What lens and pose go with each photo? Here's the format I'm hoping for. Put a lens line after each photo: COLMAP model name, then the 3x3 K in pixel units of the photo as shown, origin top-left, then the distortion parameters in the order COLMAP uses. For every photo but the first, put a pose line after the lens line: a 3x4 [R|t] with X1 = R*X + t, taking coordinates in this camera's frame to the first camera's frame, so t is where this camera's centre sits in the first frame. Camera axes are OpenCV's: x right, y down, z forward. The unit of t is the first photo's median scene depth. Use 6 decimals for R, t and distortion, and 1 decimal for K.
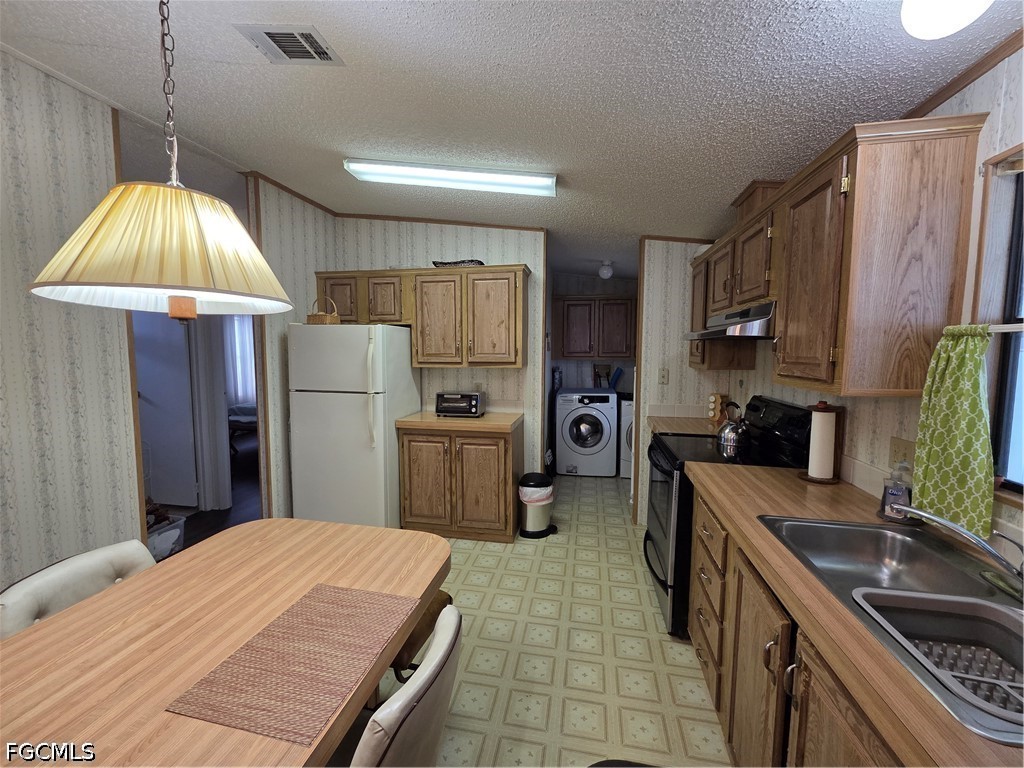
lens RADIAL K [[420.3, 0, 507.4], [0, 420.3, 382.8], [0, 0, 1]] dist [0.002671, 0.000144]
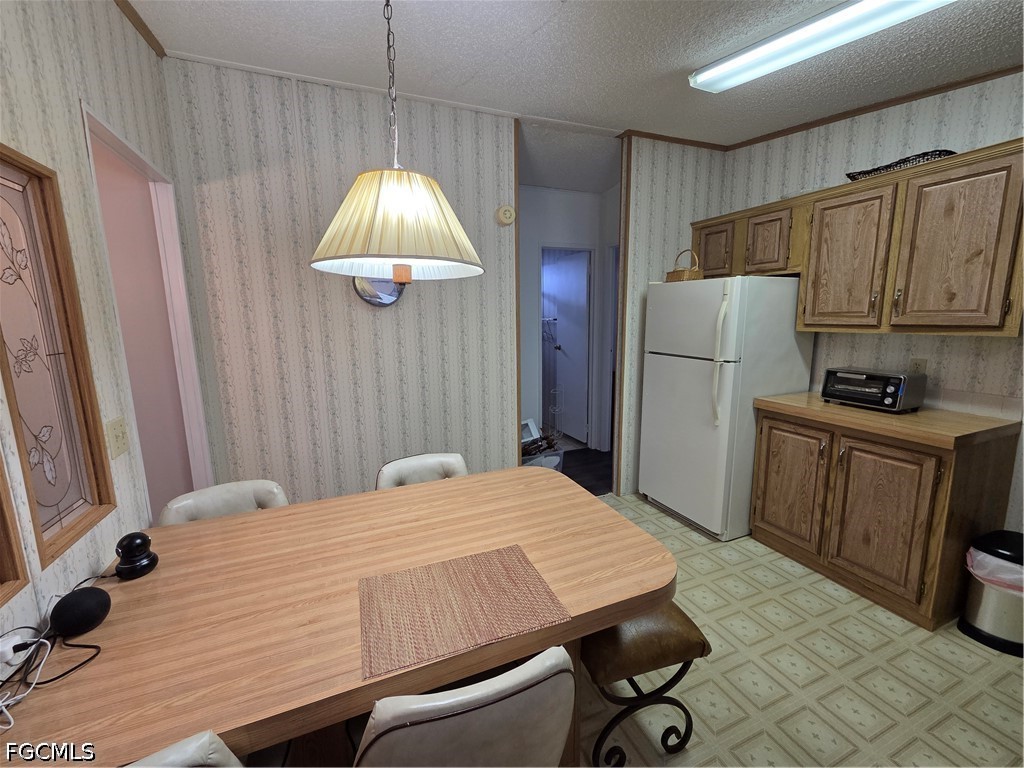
lens RADIAL K [[420.3, 0, 507.4], [0, 420.3, 382.8], [0, 0, 1]] dist [0.002671, 0.000144]
pose [[0.555773, 0.124795, -0.821914, 0.122507], [-0.050727, 0.991917, 0.116306, -0.007688], [0.829785, -0.022946, 0.557611, 0.169603]]
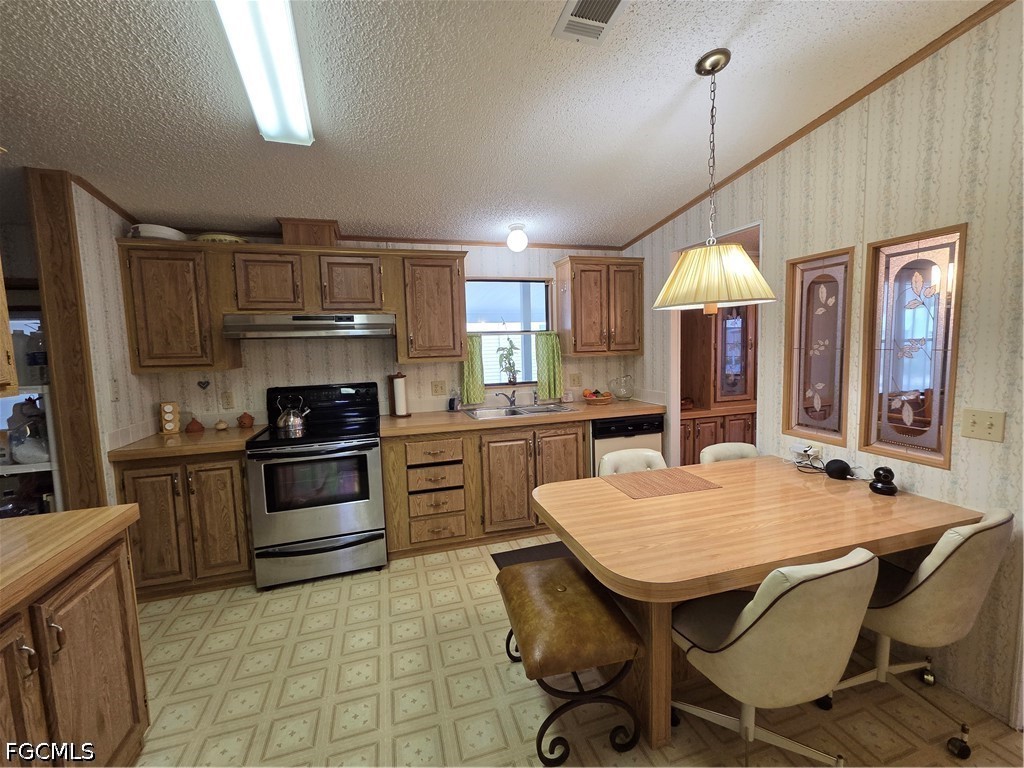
lens RADIAL K [[420.3, 0, 507.4], [0, 420.3, 382.8], [0, 0, 1]] dist [0.002671, 0.000144]
pose [[-0.464192, -0.068738, 0.883064, -0.580142], [0.103585, 0.985930, 0.131196, -0.054744], [-0.879657, 0.152372, -0.450540, 0.769443]]
